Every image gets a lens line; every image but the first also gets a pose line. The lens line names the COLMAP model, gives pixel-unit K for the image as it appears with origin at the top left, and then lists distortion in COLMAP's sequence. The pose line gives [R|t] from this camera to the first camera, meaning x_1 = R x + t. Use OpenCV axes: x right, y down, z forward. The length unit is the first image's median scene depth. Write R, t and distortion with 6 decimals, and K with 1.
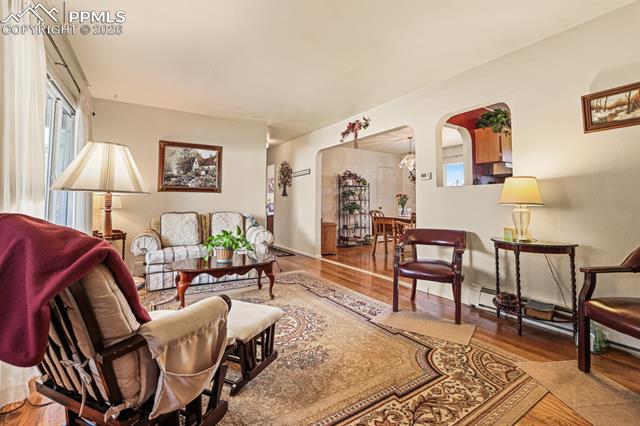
lens RADIAL K [[284.5, 0, 322.1], [0, 284.5, 190.9], [0, 0, 1]] dist [-0.023961, 0.000316]
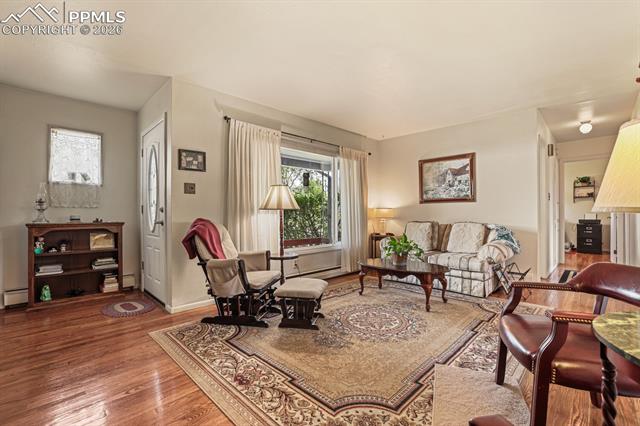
lens RADIAL K [[286.4, 0, 313.3], [0, 286.4, 214.4], [0, 0, 1]] dist [-0.042203, 0.000113]
pose [[0.195720, -0.004655, -0.980649, 0.509709], [0.050525, 0.998709, 0.005343, 0.017920], [0.979357, -0.050593, 0.195703, 0.321446]]
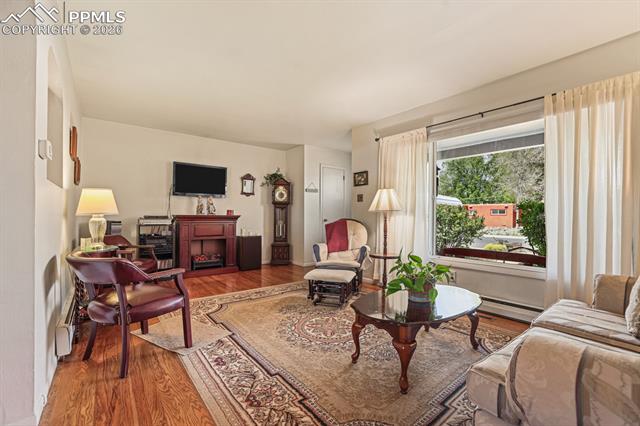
lens RADIAL K [[277.6, 0, 320.0], [0, 277.6, 213.0], [0, 0, 1]] dist [-0.019664, 0.000133]
pose [[-0.994725, -0.009747, -0.102112, -0.020285], [-0.004555, 0.998690, -0.050960, 0.050819], [0.102475, -0.050226, -0.993467, 1.197186]]
